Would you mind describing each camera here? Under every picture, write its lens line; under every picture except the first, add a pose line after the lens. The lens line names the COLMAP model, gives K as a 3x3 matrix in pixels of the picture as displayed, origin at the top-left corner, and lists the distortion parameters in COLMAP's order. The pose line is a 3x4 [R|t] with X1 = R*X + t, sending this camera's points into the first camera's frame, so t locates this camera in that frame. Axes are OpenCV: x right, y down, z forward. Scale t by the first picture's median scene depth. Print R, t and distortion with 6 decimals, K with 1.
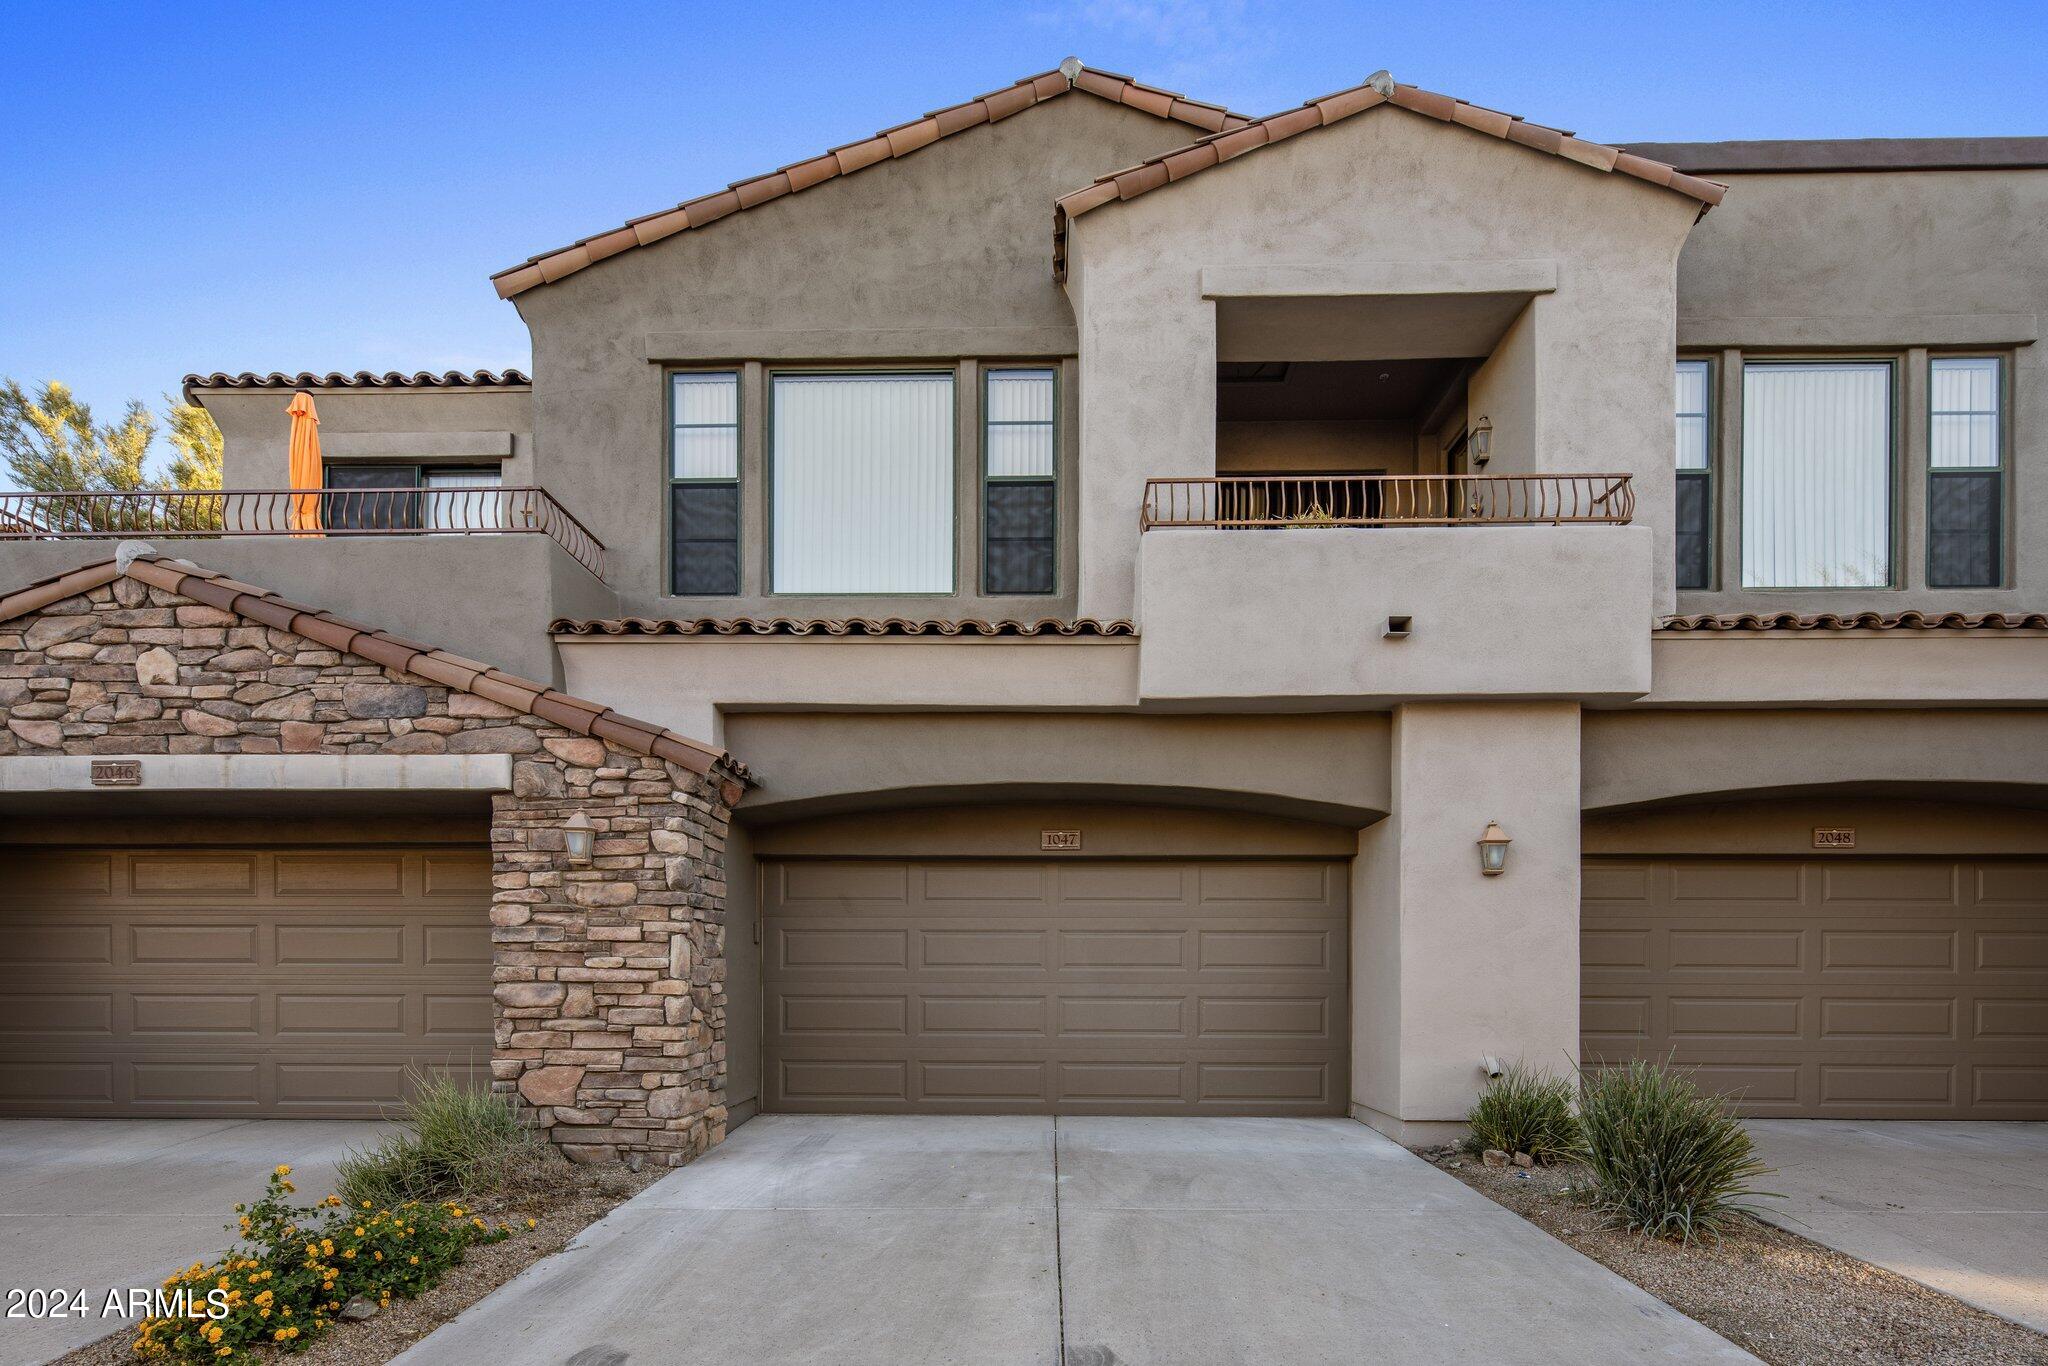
lens RADIAL K [[977.8, 0, 1017.2], [0, 977.8, 974.6], [0, 0, 1]] dist [0.004105, -0.003292]
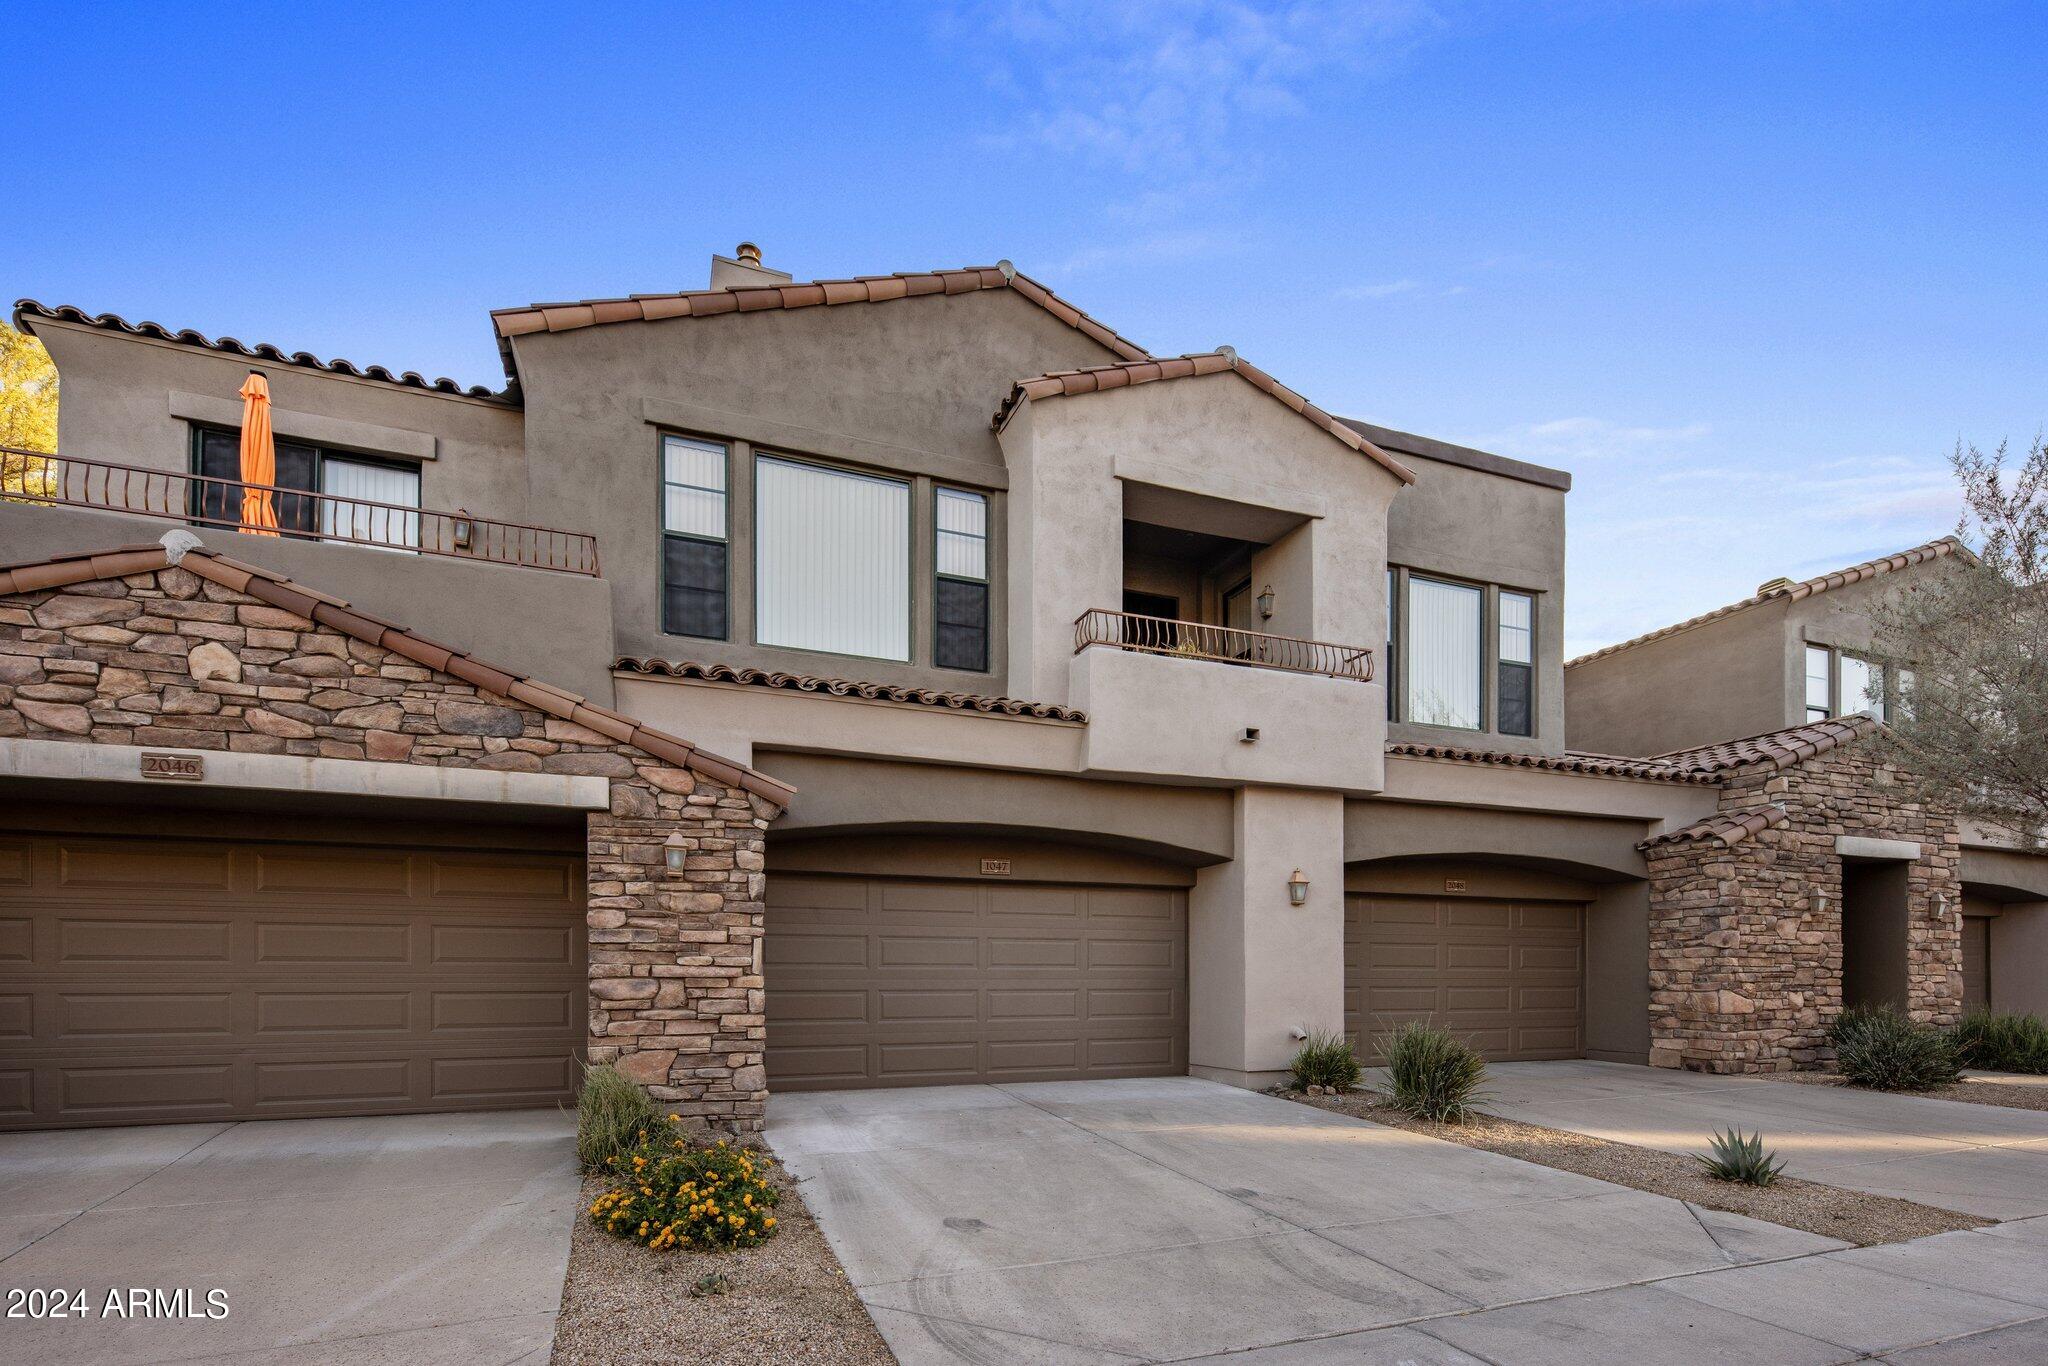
lens RADIAL K [[977.8, 0, 1017.2], [0, 977.8, 974.6], [0, 0, 1]] dist [0.004105, -0.003292]
pose [[0.924741, -0.001530, 0.380594, -0.463860], [0.003311, 0.999986, -0.004027, 0.009154], [-0.380583, 0.004984, 0.924733, -0.211461]]
